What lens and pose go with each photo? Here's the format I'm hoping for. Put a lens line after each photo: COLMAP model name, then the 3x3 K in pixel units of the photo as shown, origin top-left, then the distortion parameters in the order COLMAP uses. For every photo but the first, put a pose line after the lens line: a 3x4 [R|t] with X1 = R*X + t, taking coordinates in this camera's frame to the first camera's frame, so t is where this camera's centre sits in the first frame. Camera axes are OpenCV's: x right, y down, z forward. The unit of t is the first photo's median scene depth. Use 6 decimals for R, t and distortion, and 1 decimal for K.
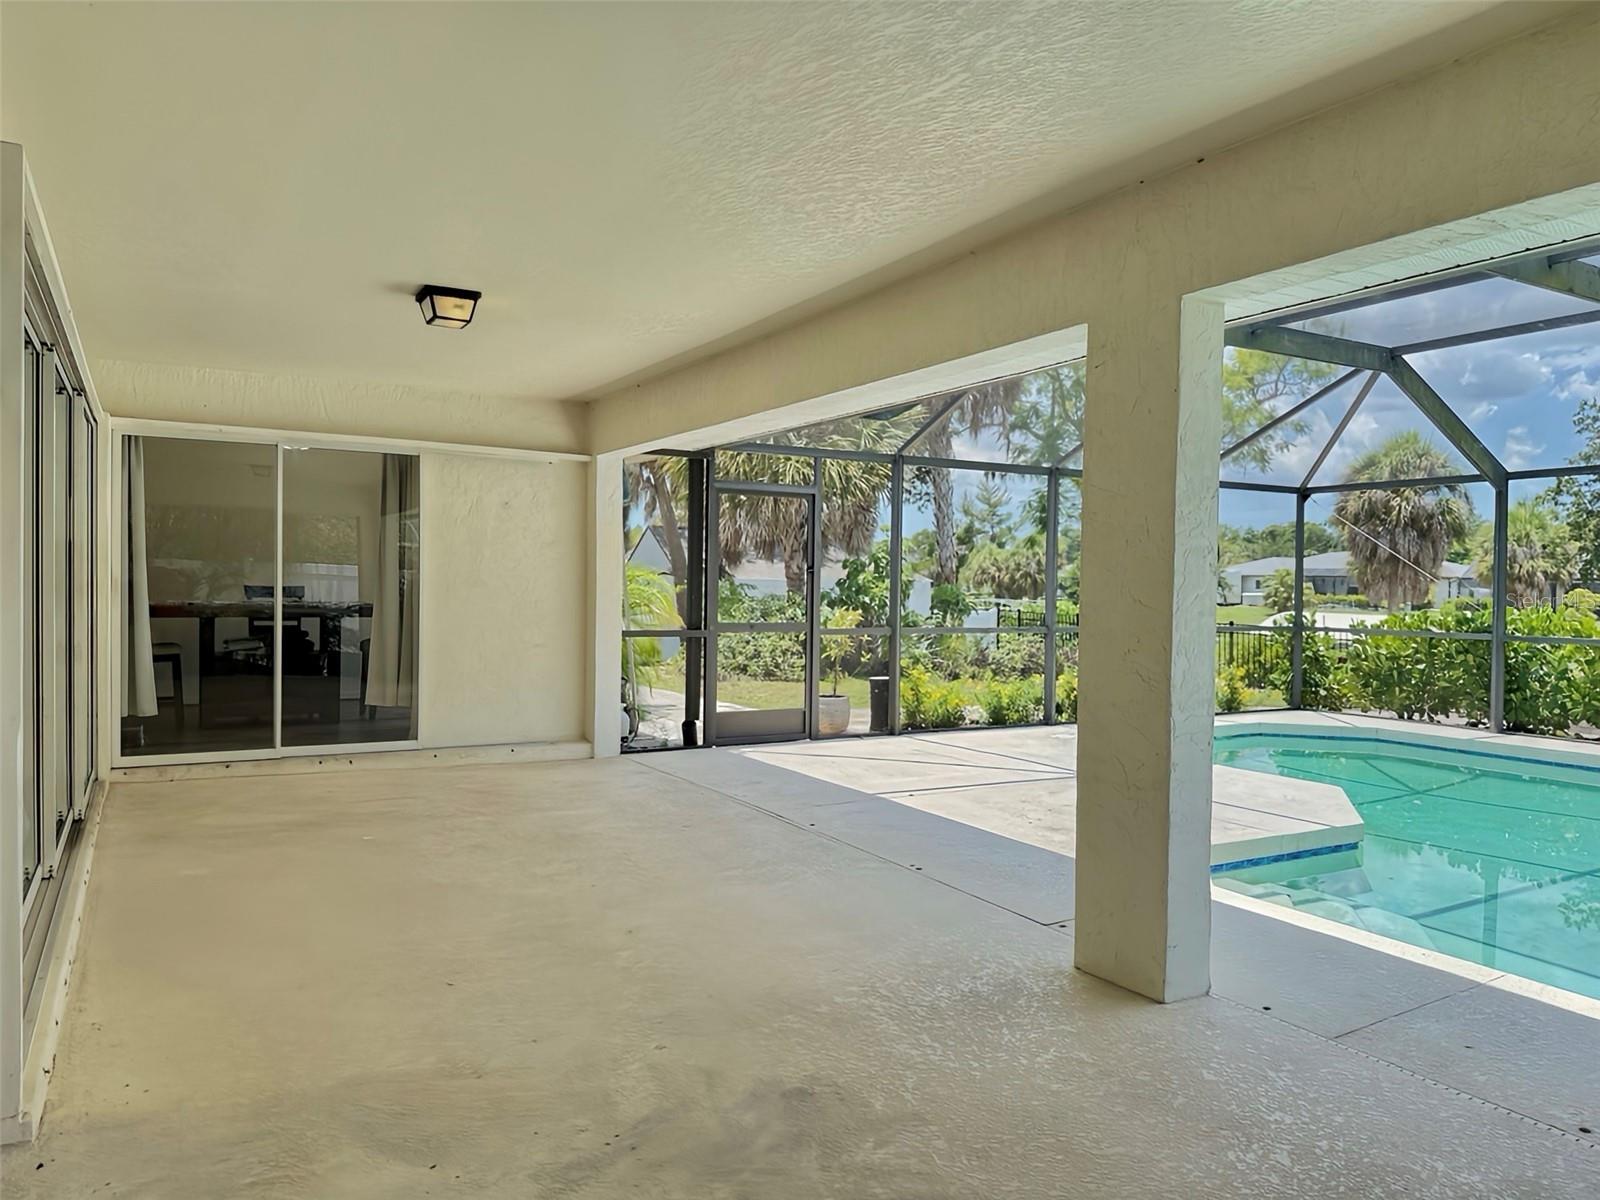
lens RADIAL K [[1149.6, 0, 805.7], [0, 1149.6, 605.0], [0, 0, 1]] dist [0.012281, -0.023673]
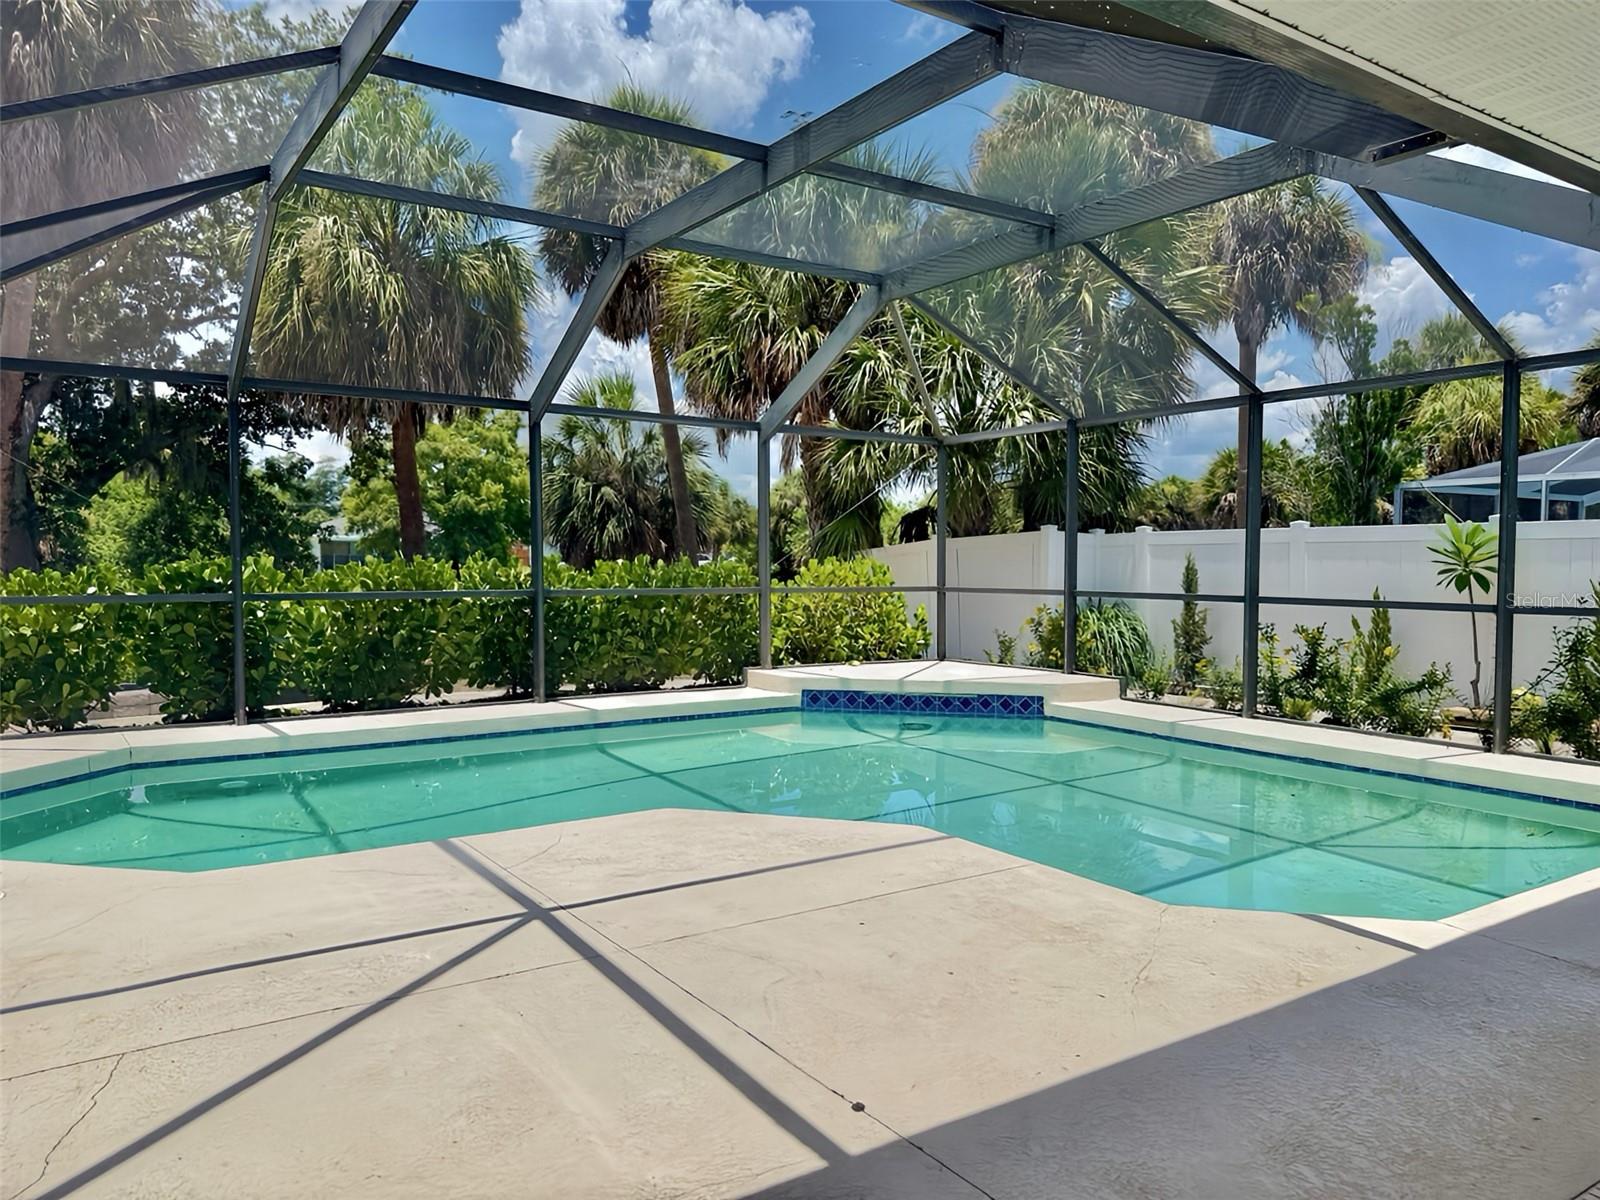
lens RADIAL K [[1149.6, 0, 805.7], [0, 1149.6, 605.0], [0, 0, 1]] dist [0.012281, -0.023673]
pose [[-0.061294, -0.054432, 0.996634, -0.173452], [0.013260, 0.998379, 0.055343, -0.003835], [-0.998032, 0.016608, -0.060473, 0.634272]]
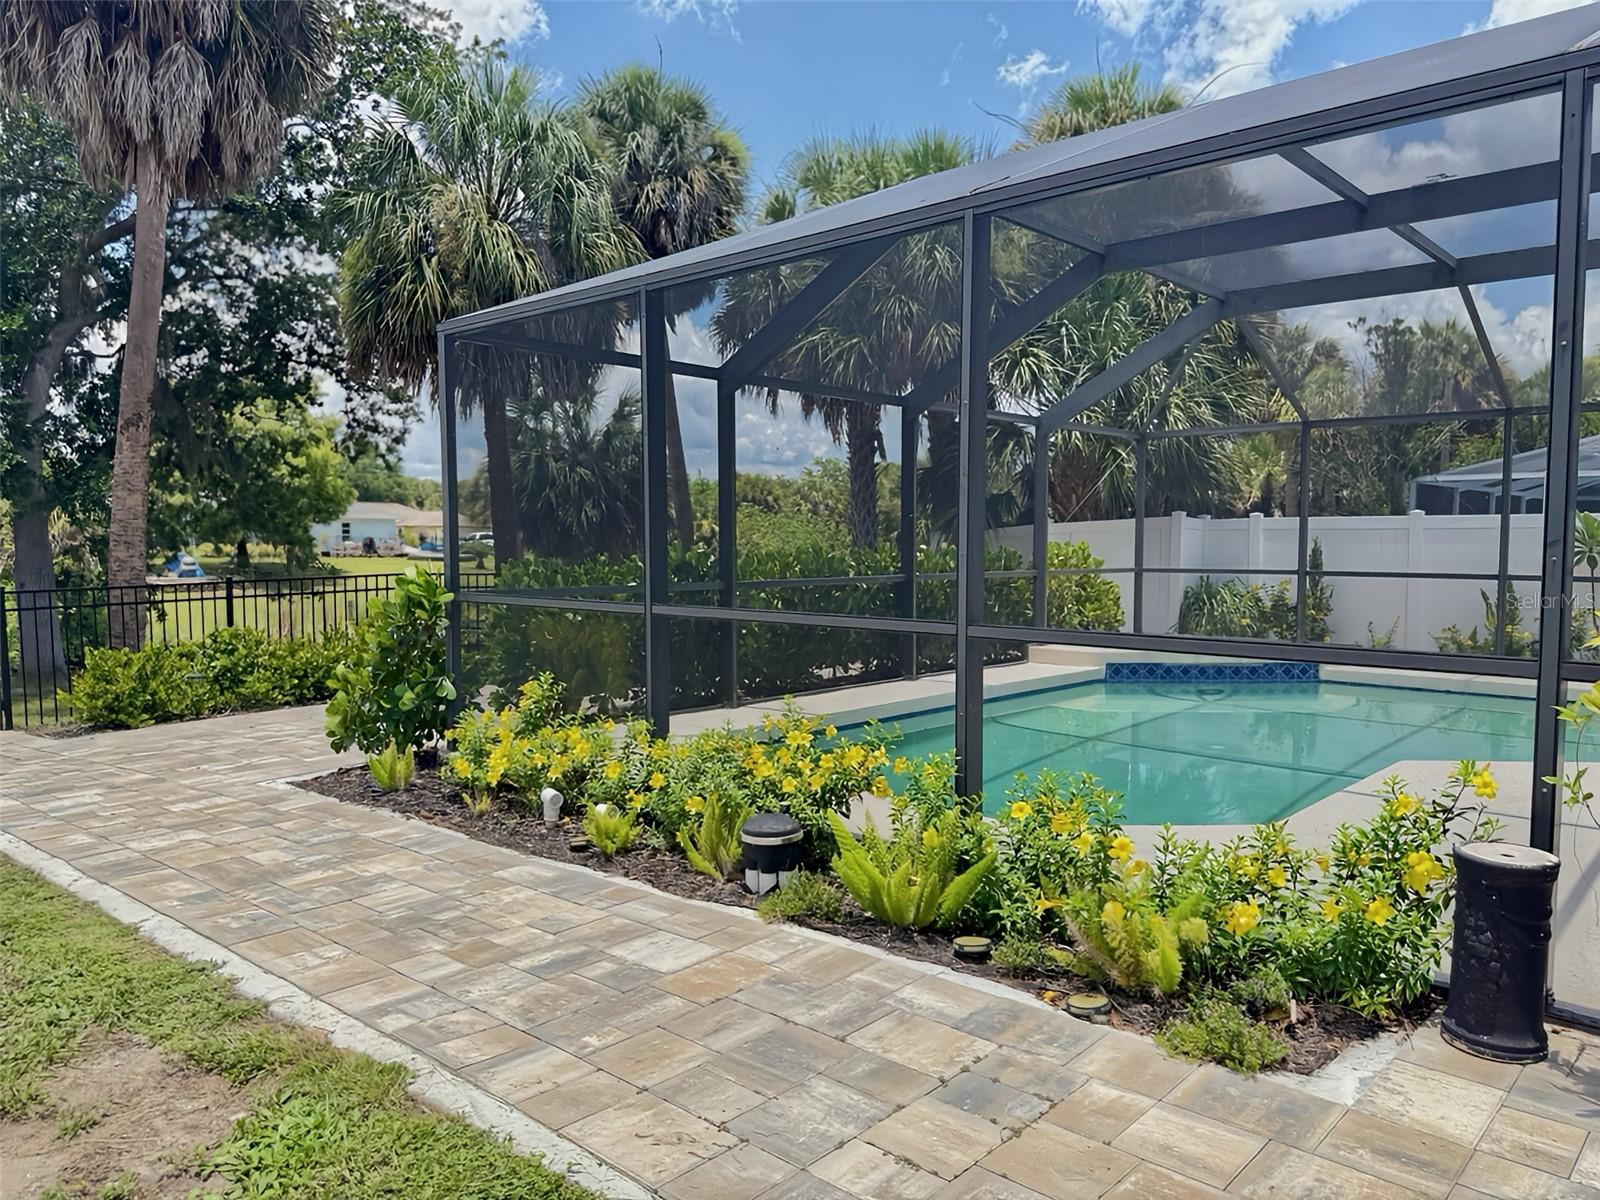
lens RADIAL K [[1113.6, 0, 837.6], [0, 1113.6, 601.4], [0, 0, 1]] dist [0.006800, -0.048038]
pose [[-0.306883, -0.070147, 0.949159, -0.117122], [0.011580, 0.996931, 0.077422, -0.017603], [-0.951677, 0.034751, -0.305129, 1.079931]]
